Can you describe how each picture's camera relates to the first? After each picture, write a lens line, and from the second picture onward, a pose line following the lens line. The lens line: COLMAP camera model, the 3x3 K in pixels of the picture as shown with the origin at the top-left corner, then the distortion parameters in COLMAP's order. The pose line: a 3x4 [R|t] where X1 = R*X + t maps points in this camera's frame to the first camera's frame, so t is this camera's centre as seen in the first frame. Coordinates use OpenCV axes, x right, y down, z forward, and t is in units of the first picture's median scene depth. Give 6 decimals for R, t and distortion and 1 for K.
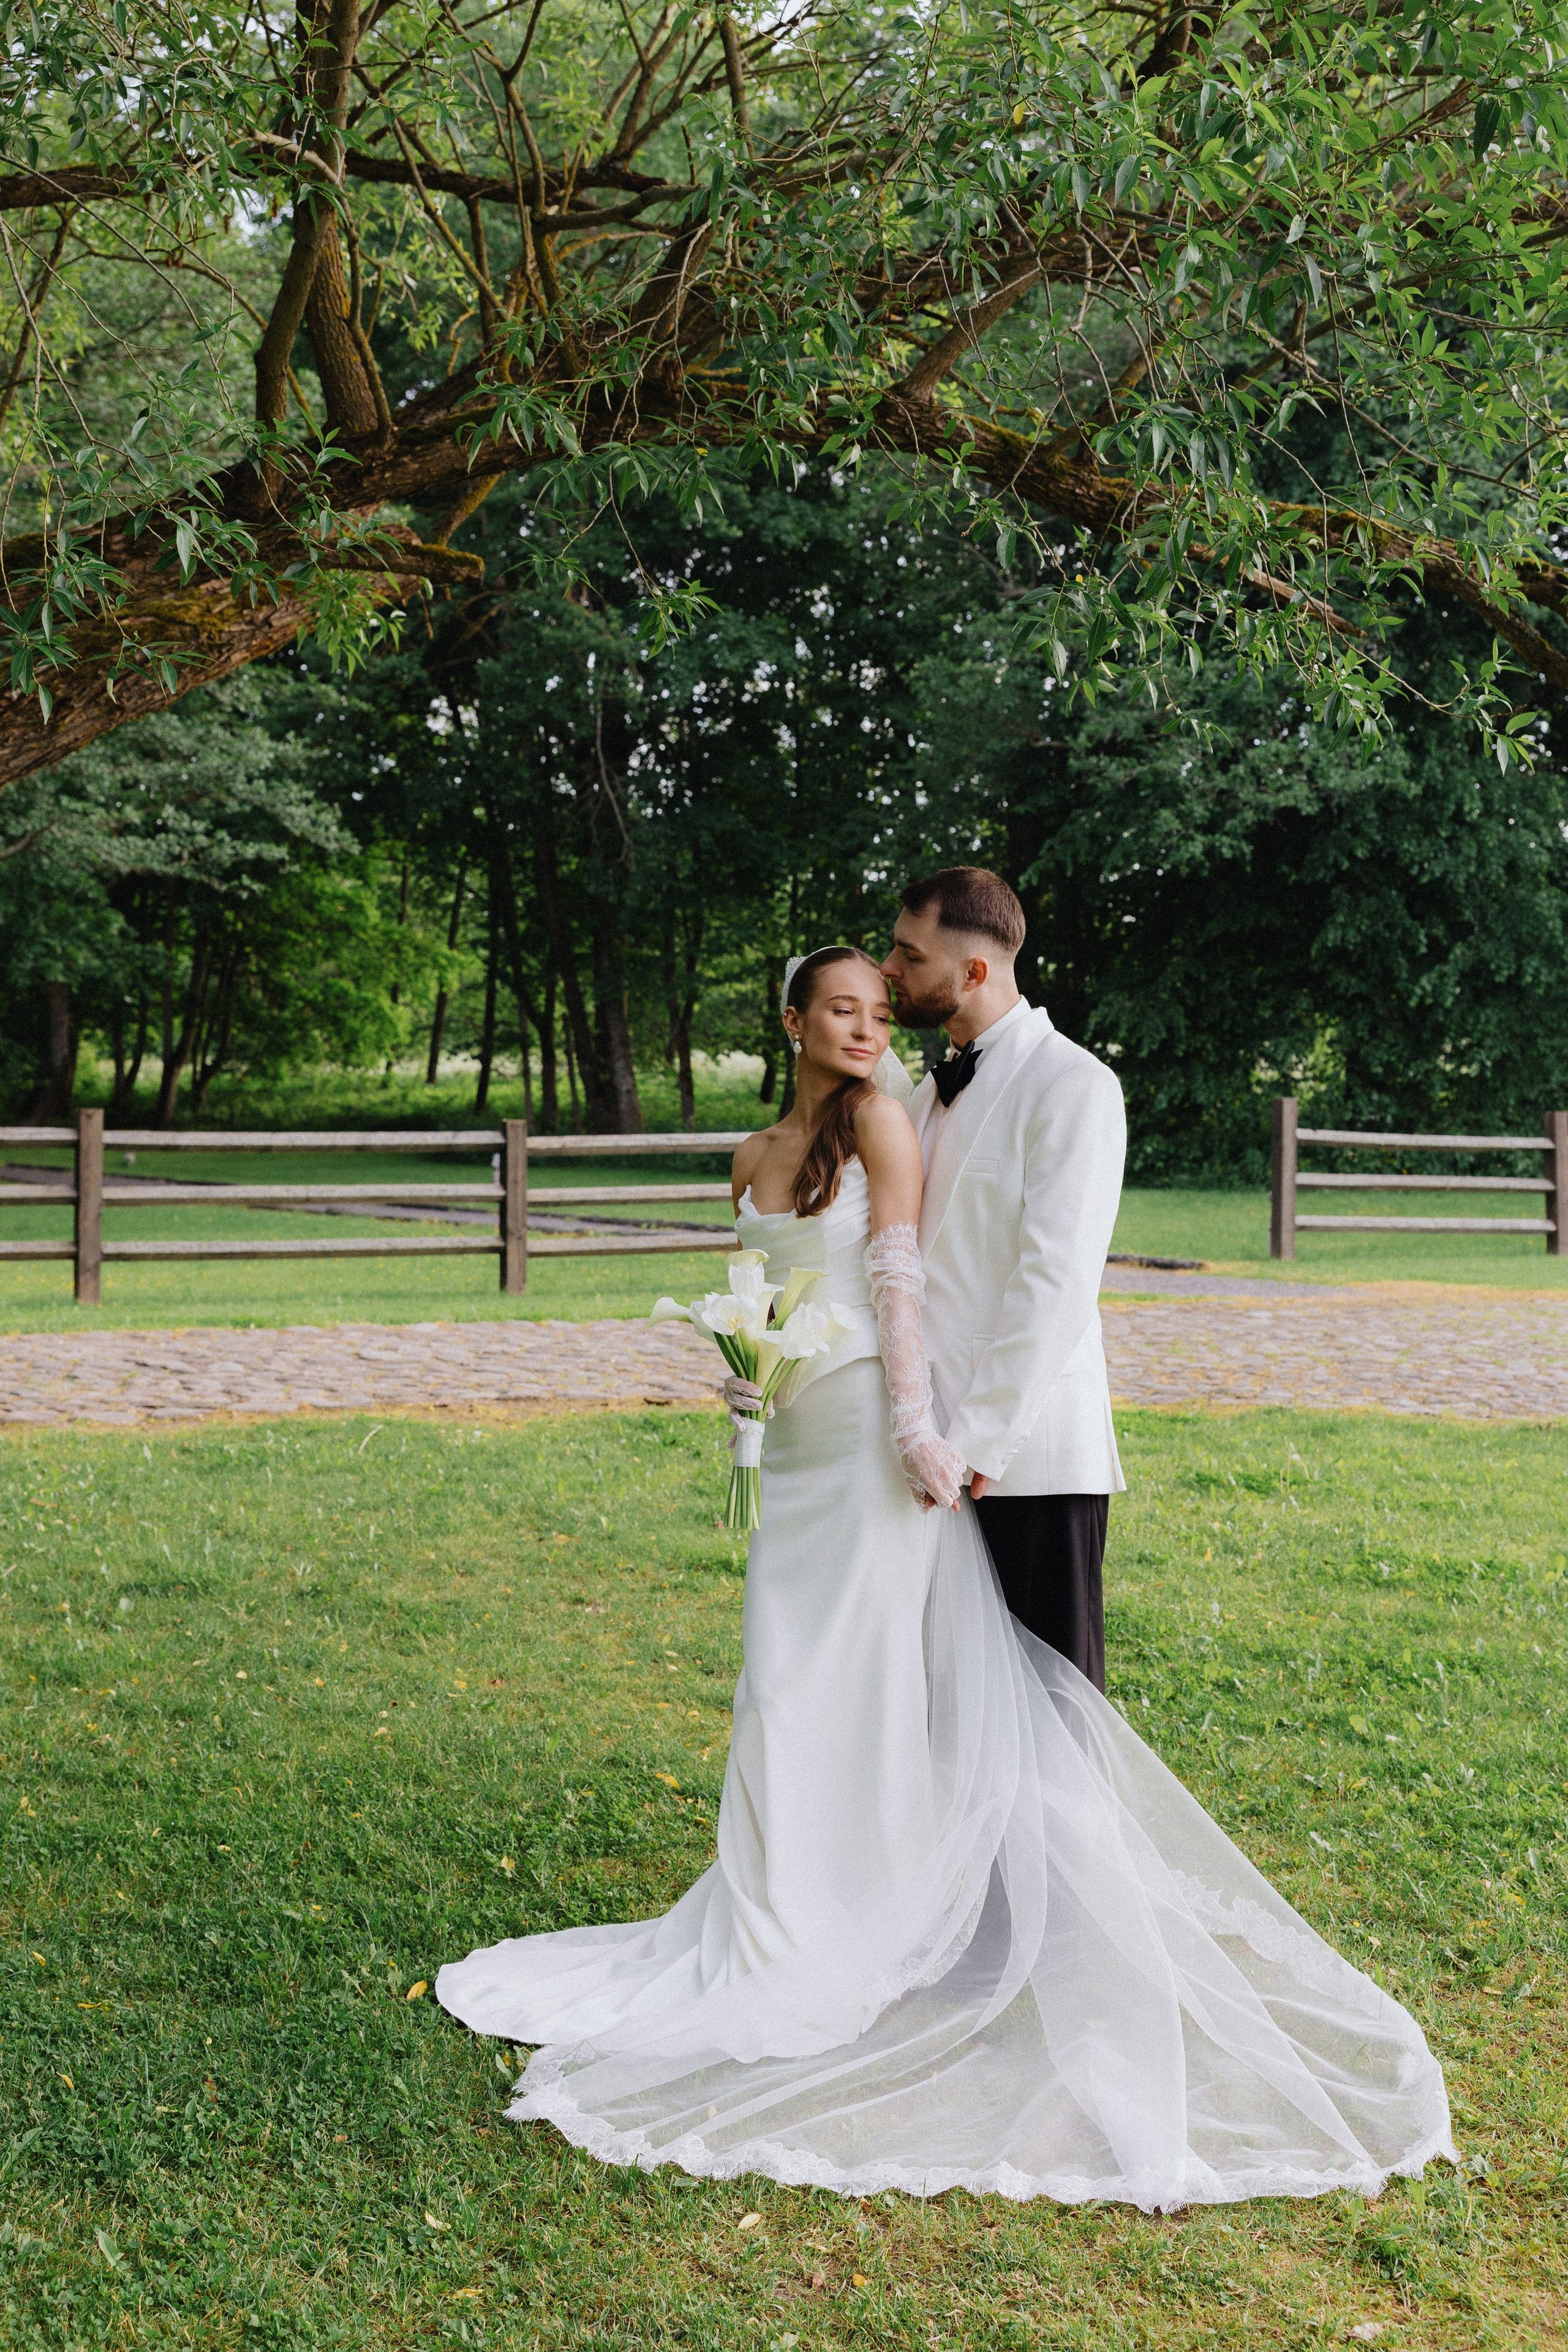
lens RADIAL K [[2848.6, 0, 783.9], [0, 2848.6, 1135.2], [0, 0, 1]] dist [0.005003, 0.000000]
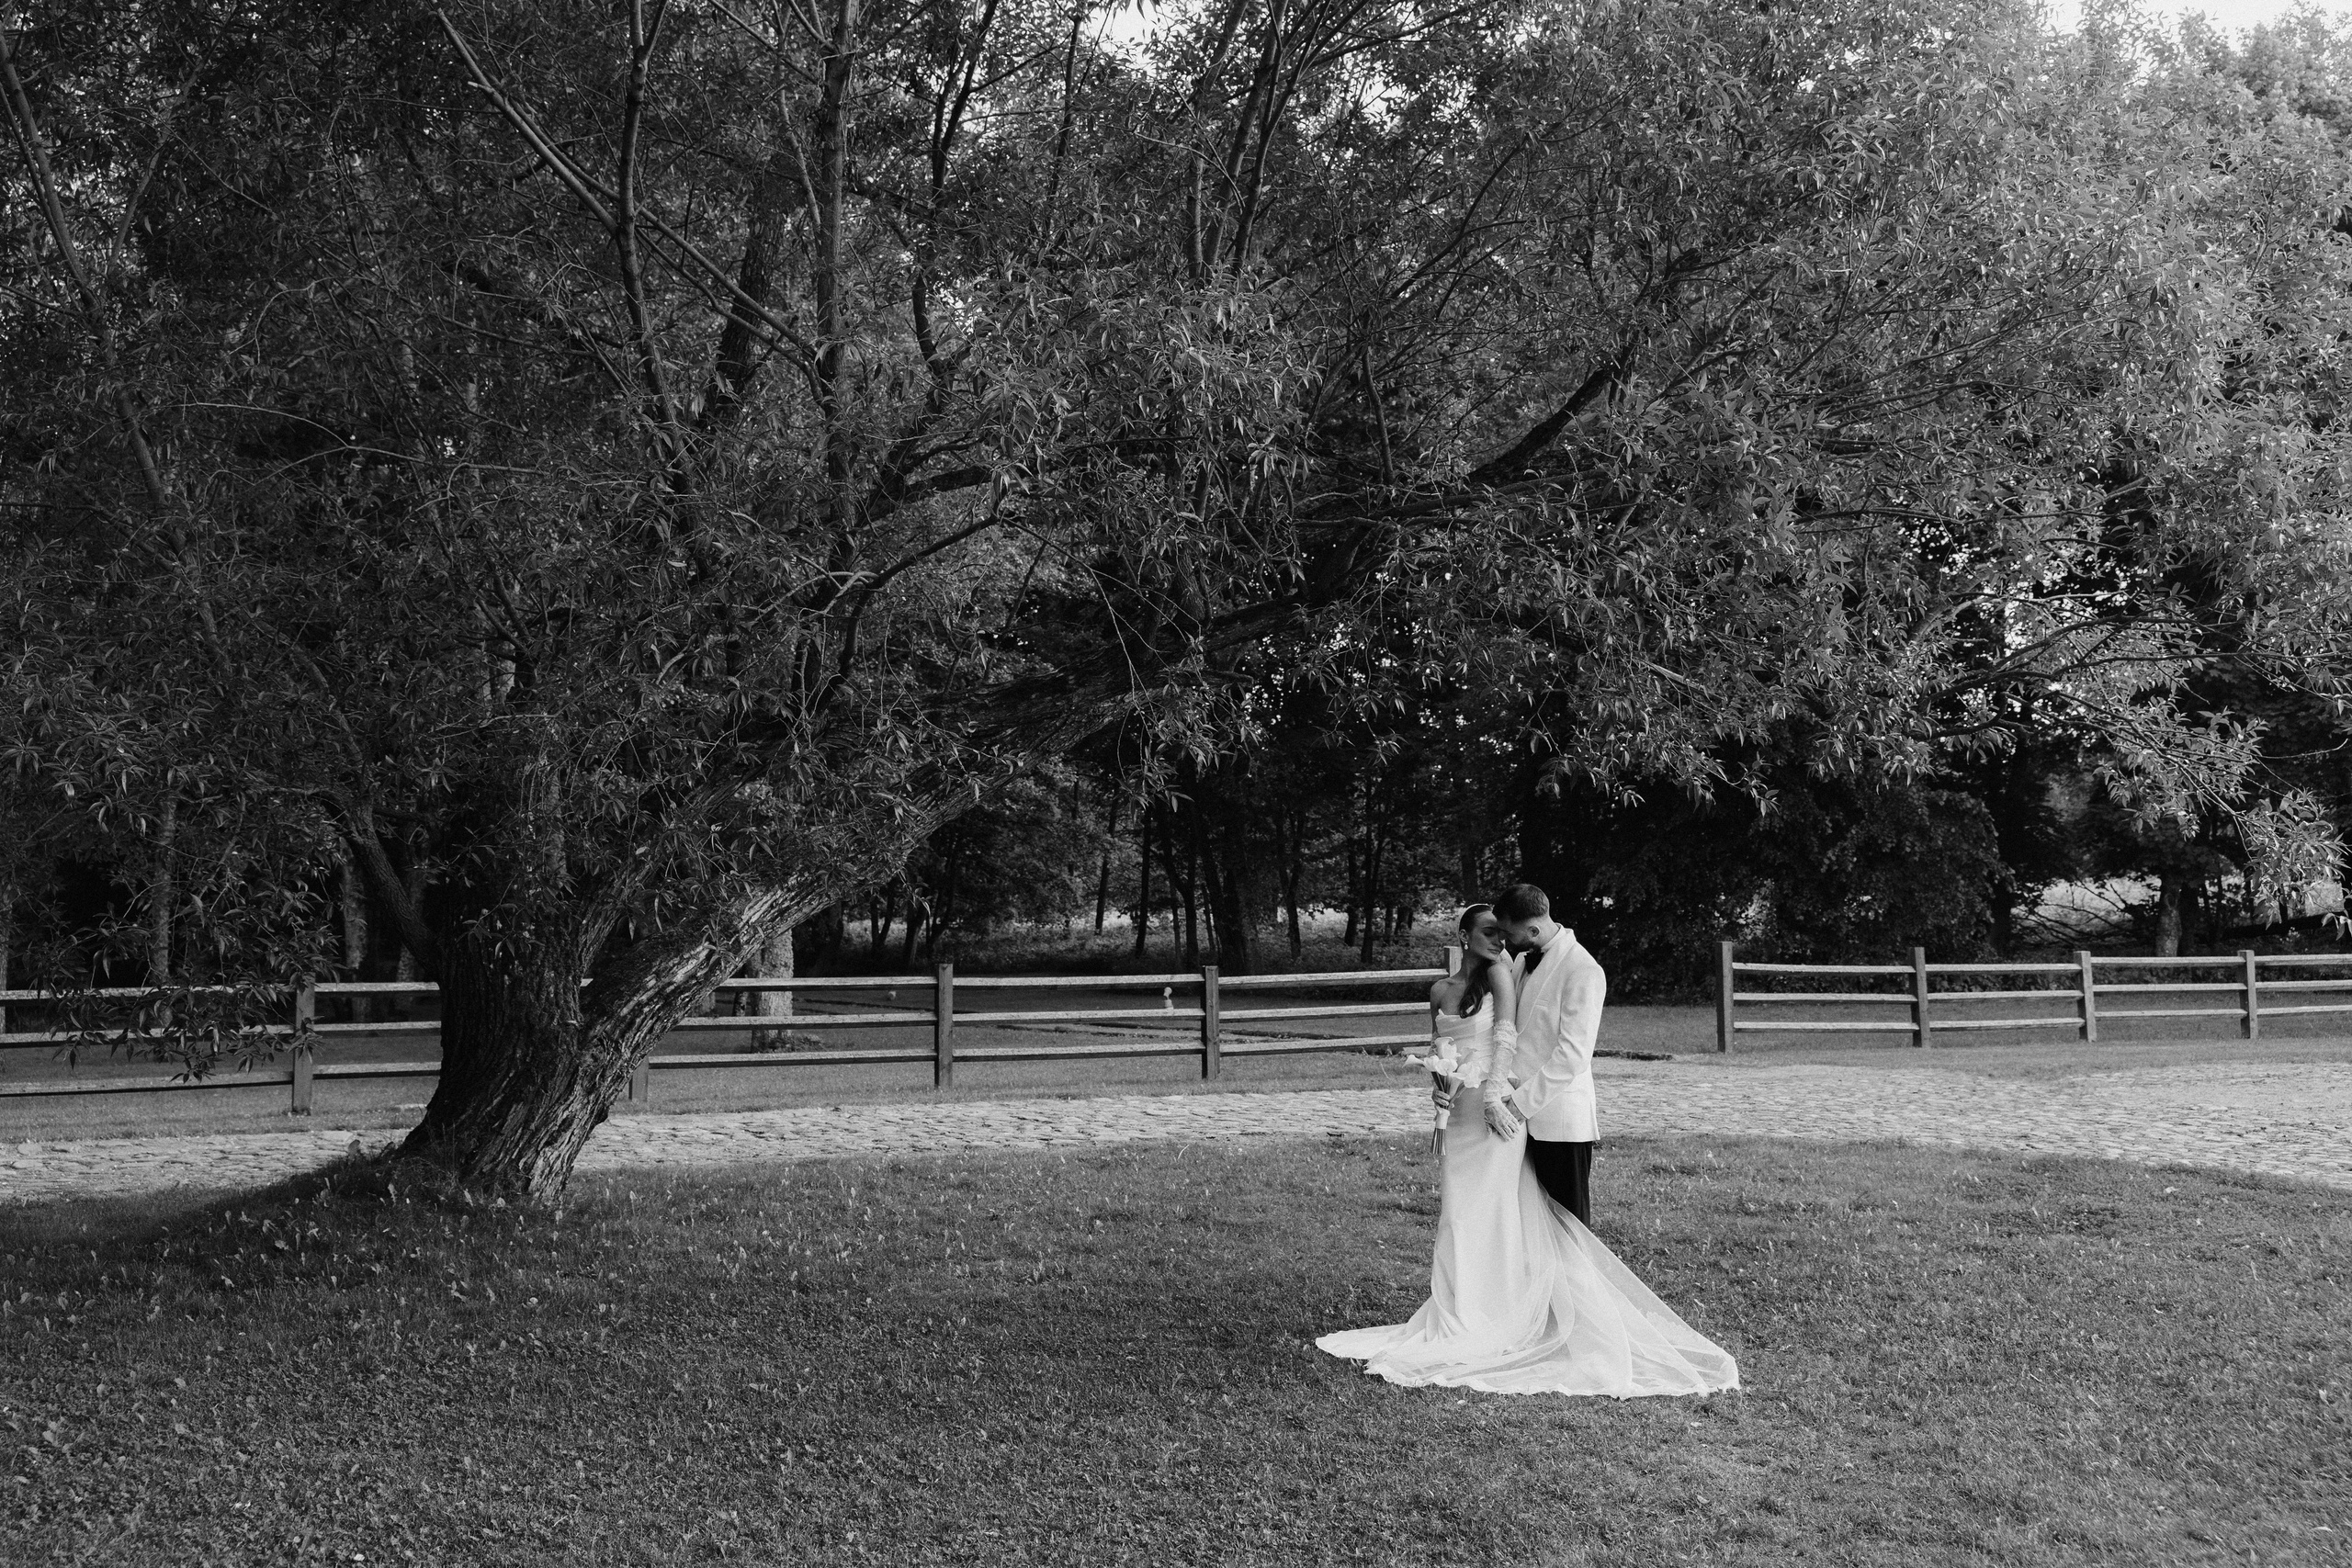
lens RADIAL K [[2231.8, 0, 1215.0], [0, 2231.8, 798.1], [0, 0, 1]] dist [0.013748, 0.000000]
pose [[0.998029, -0.020548, -0.059291, -0.019184], [0.015972, 0.996930, -0.076654, -0.003341], [0.060684, 0.075556, 0.995293, -0.199679]]
